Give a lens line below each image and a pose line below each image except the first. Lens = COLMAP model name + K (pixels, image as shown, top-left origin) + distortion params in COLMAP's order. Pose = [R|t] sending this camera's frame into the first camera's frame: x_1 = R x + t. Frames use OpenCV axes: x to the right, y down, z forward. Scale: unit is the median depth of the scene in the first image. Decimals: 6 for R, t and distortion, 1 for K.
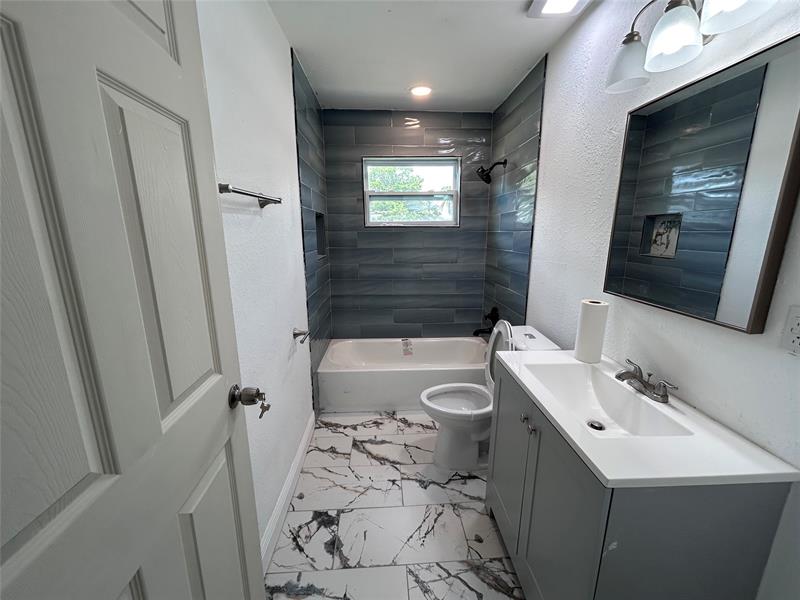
lens RADIAL K [[322.7, 0, 400.1], [0, 322.7, 298.7], [0, 0, 1]] dist [0.000430, -0.000182]
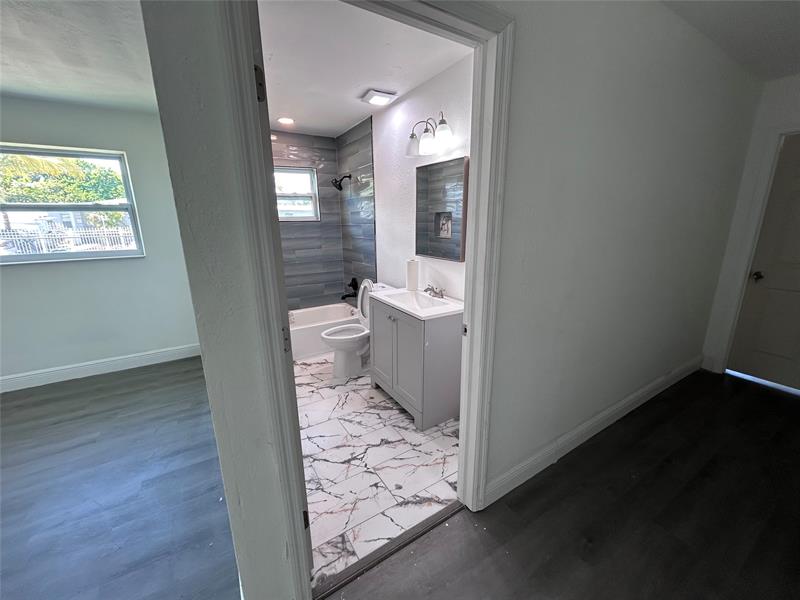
lens RADIAL K [[322.7, 0, 400.1], [0, 322.7, 298.7], [0, 0, 1]] dist [0.000430, -0.000182]
pose [[0.874635, -0.124393, 0.468551, -0.238744], [0.111622, 0.992224, 0.055058, 0.072076], [-0.471756, 0.004145, 0.881719, -0.403496]]
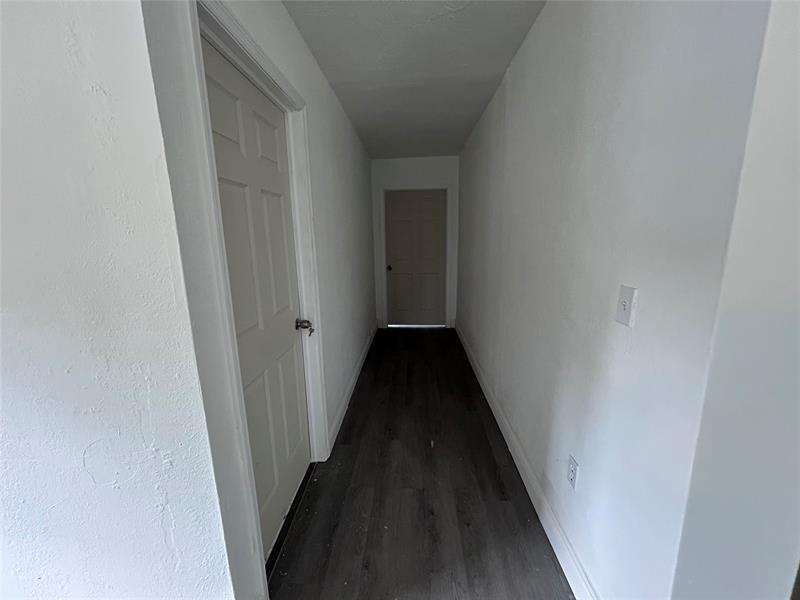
lens RADIAL K [[322.7, 0, 400.1], [0, 322.7, 298.7], [0, 0, 1]] dist [0.000430, -0.000182]
pose [[0.087022, -0.197494, 0.976434, -0.583038], [0.222821, 0.959179, 0.174146, 0.042734], [-0.970968, 0.202415, 0.127476, -0.273975]]
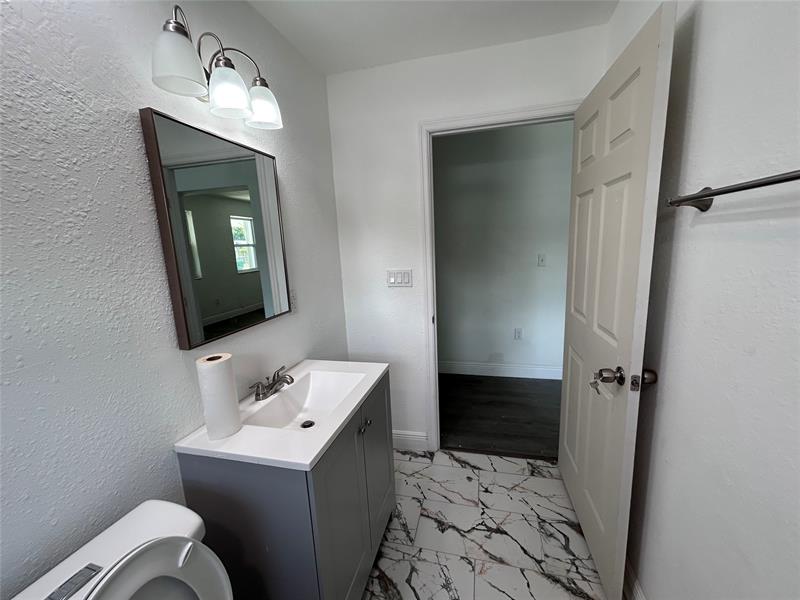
lens RADIAL K [[322.7, 0, 400.1], [0, 322.7, 298.7], [0, 0, 1]] dist [0.000430, -0.000182]
pose [[-0.952674, -0.009525, 0.303845, -0.027454], [0.106835, 0.925261, 0.363976, -0.197269], [-0.284603, 0.379212, -0.880454, 0.838751]]
